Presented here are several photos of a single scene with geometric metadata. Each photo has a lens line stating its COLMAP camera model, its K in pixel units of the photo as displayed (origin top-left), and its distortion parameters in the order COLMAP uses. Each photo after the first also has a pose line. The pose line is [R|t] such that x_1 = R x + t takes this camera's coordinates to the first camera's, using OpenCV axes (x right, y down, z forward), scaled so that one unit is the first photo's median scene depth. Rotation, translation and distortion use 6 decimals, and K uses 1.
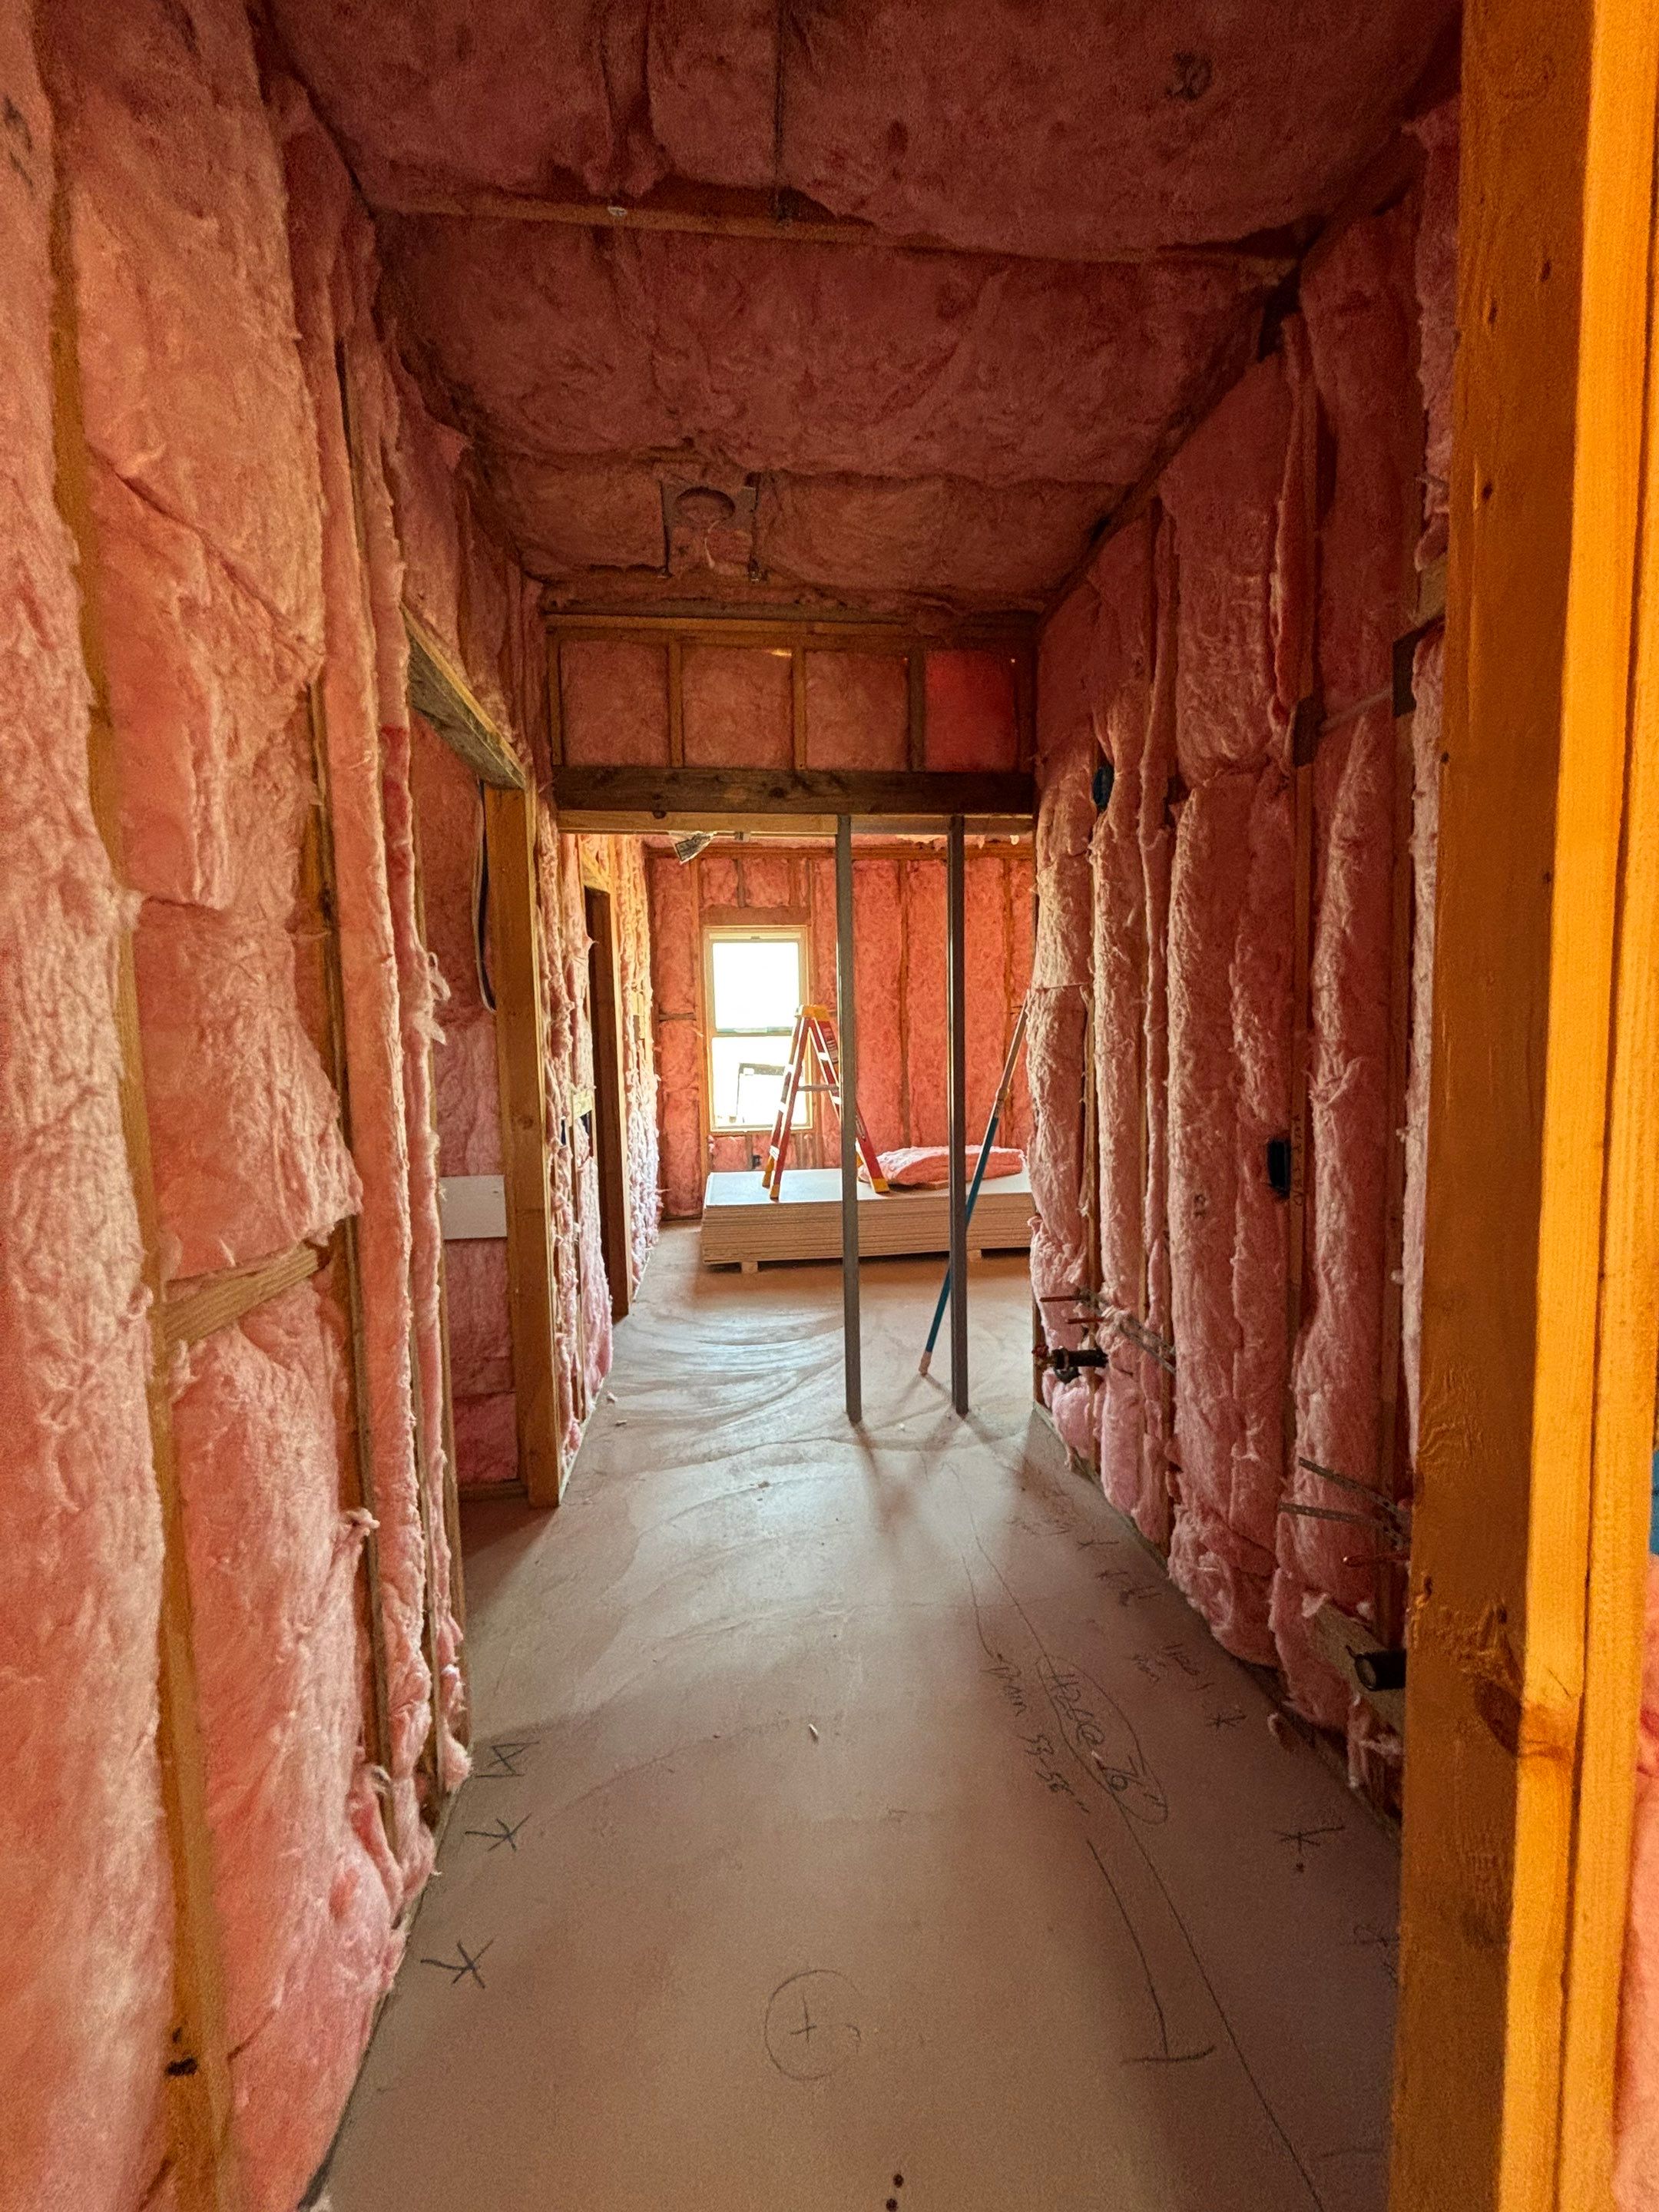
lens RADIAL K [[872.2, 0, 834.3], [0, 872.2, 1108.3], [0, 0, 1]] dist [-0.002483, -0.006851]
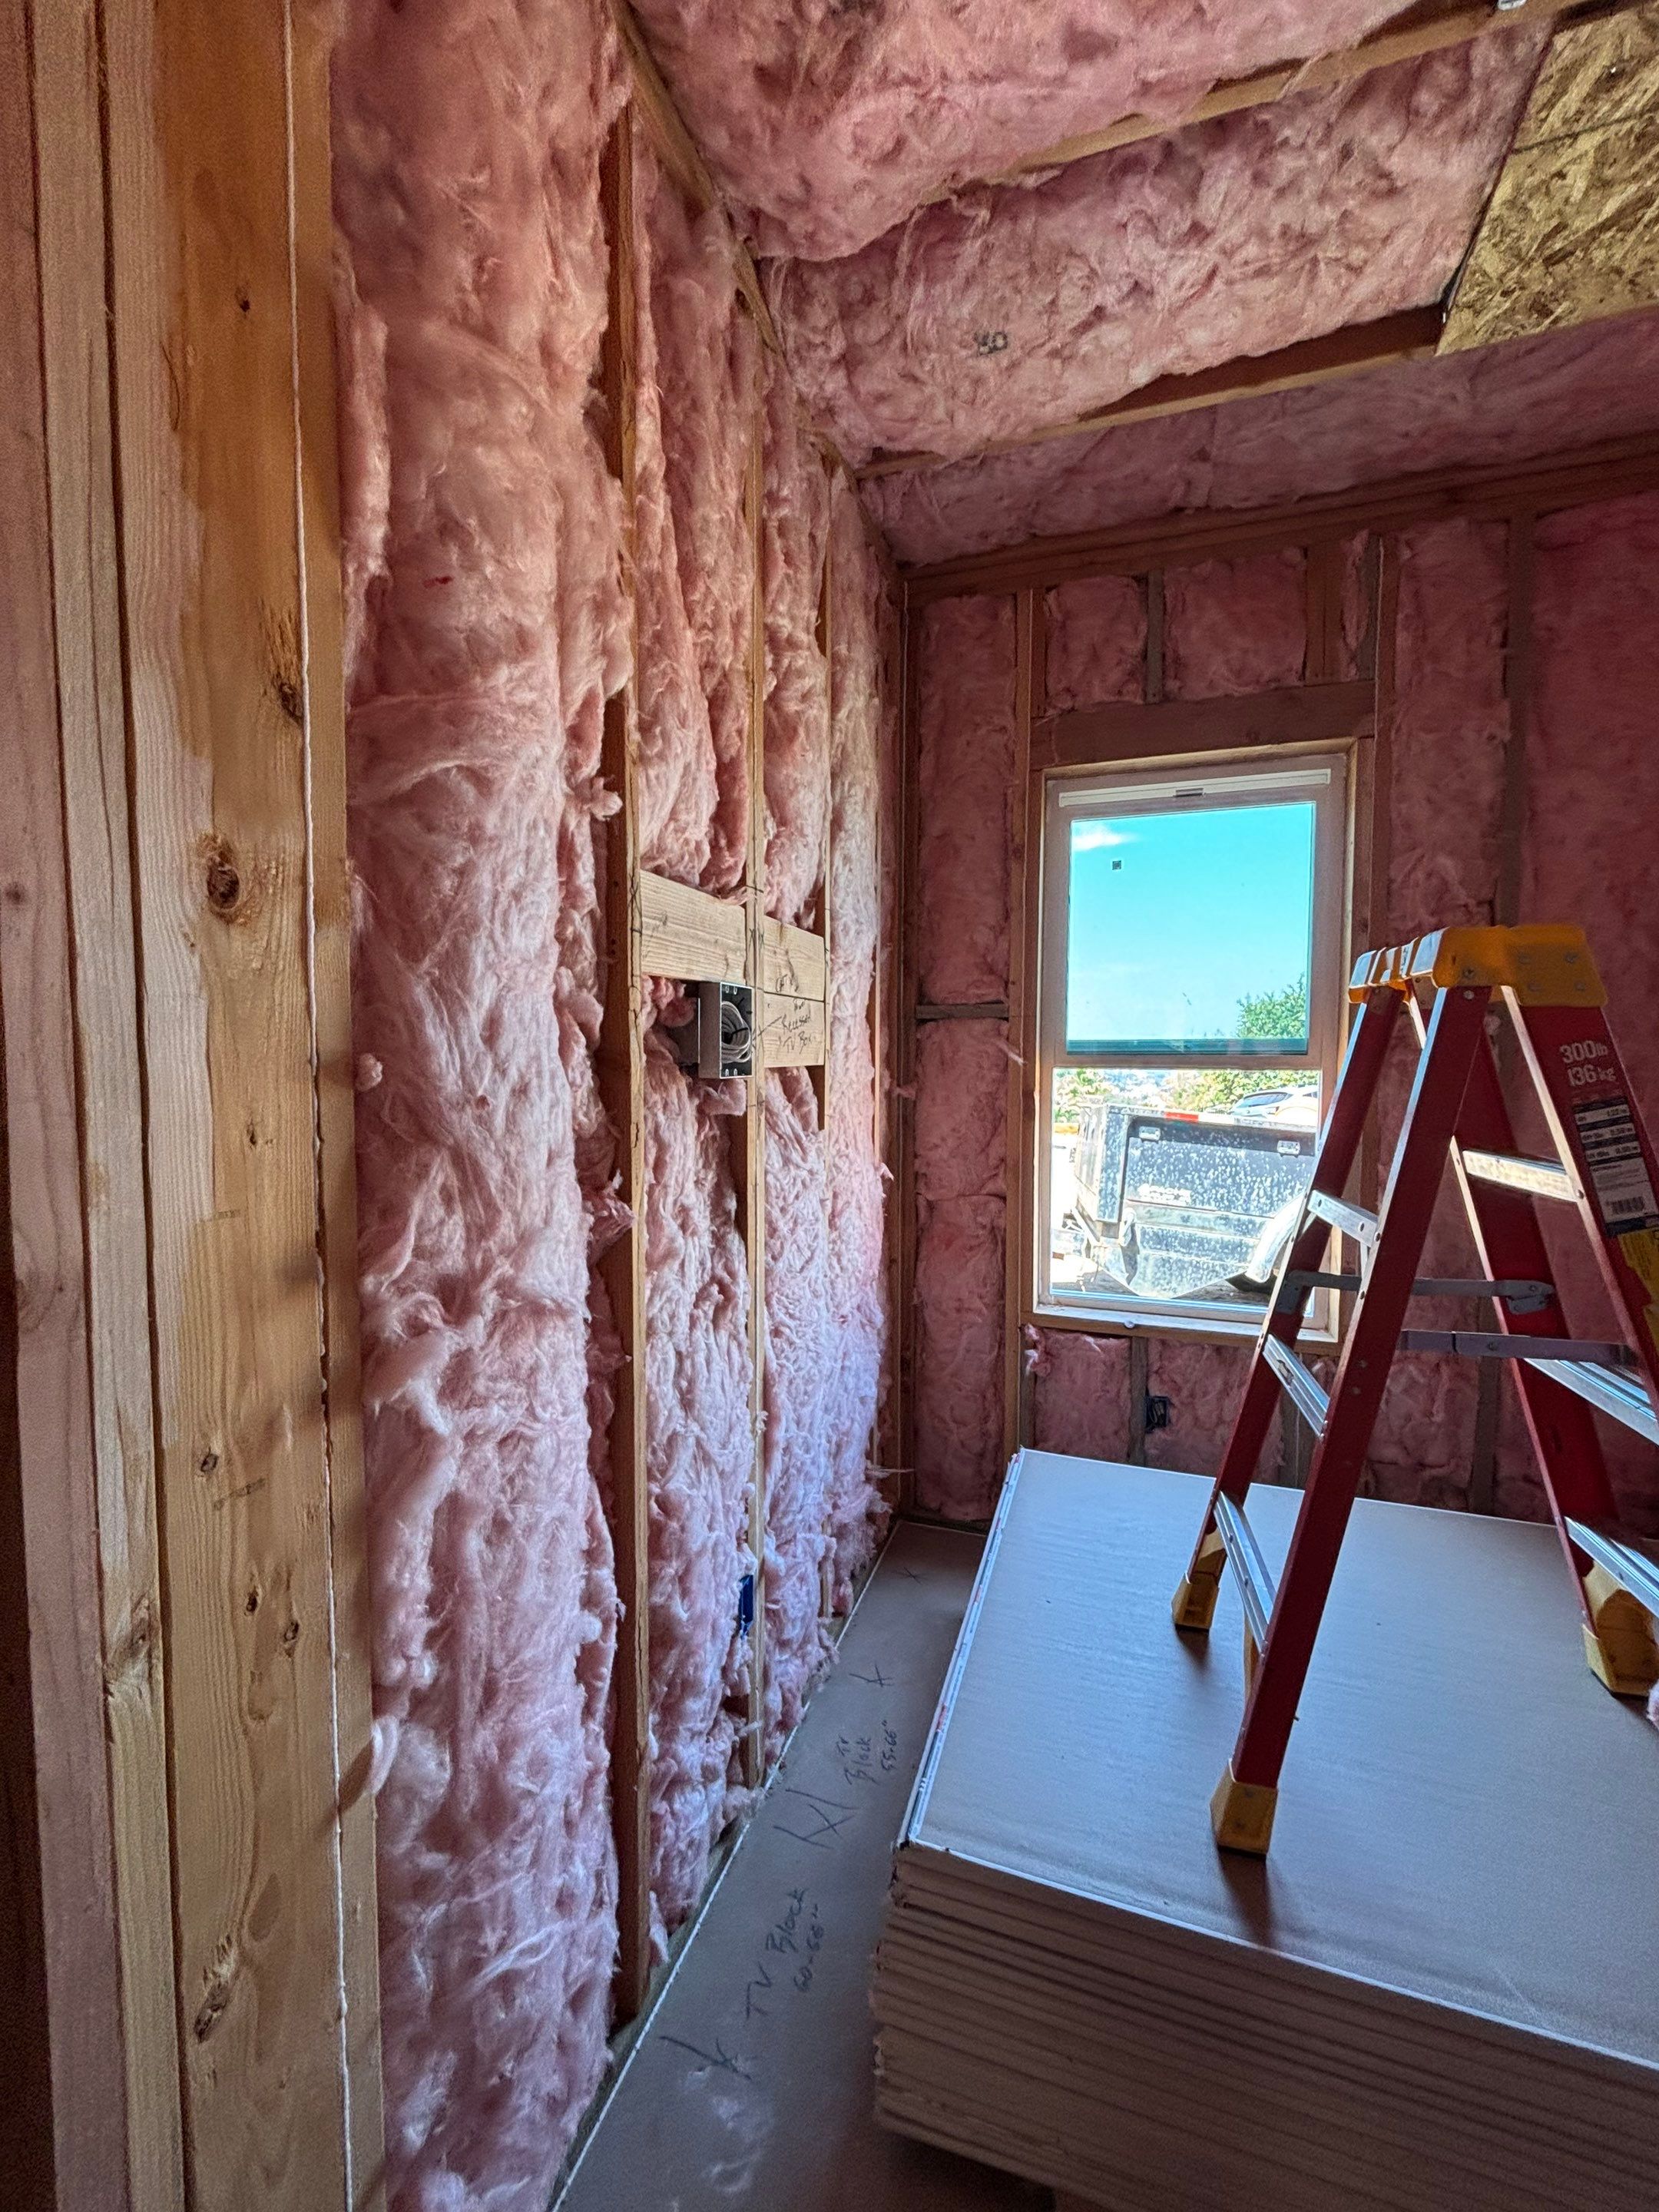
lens RADIAL K [[888.8, 0, 830.6], [0, 888.8, 1105.0], [0, 0, 1]] dist [-0.002125, 0.000332]
pose [[0.900571, 0.052626, -0.431512, -0.059271], [-0.058316, 0.998298, 0.000044, -0.059355], [0.430780, 0.025124, 0.902107, 0.616527]]
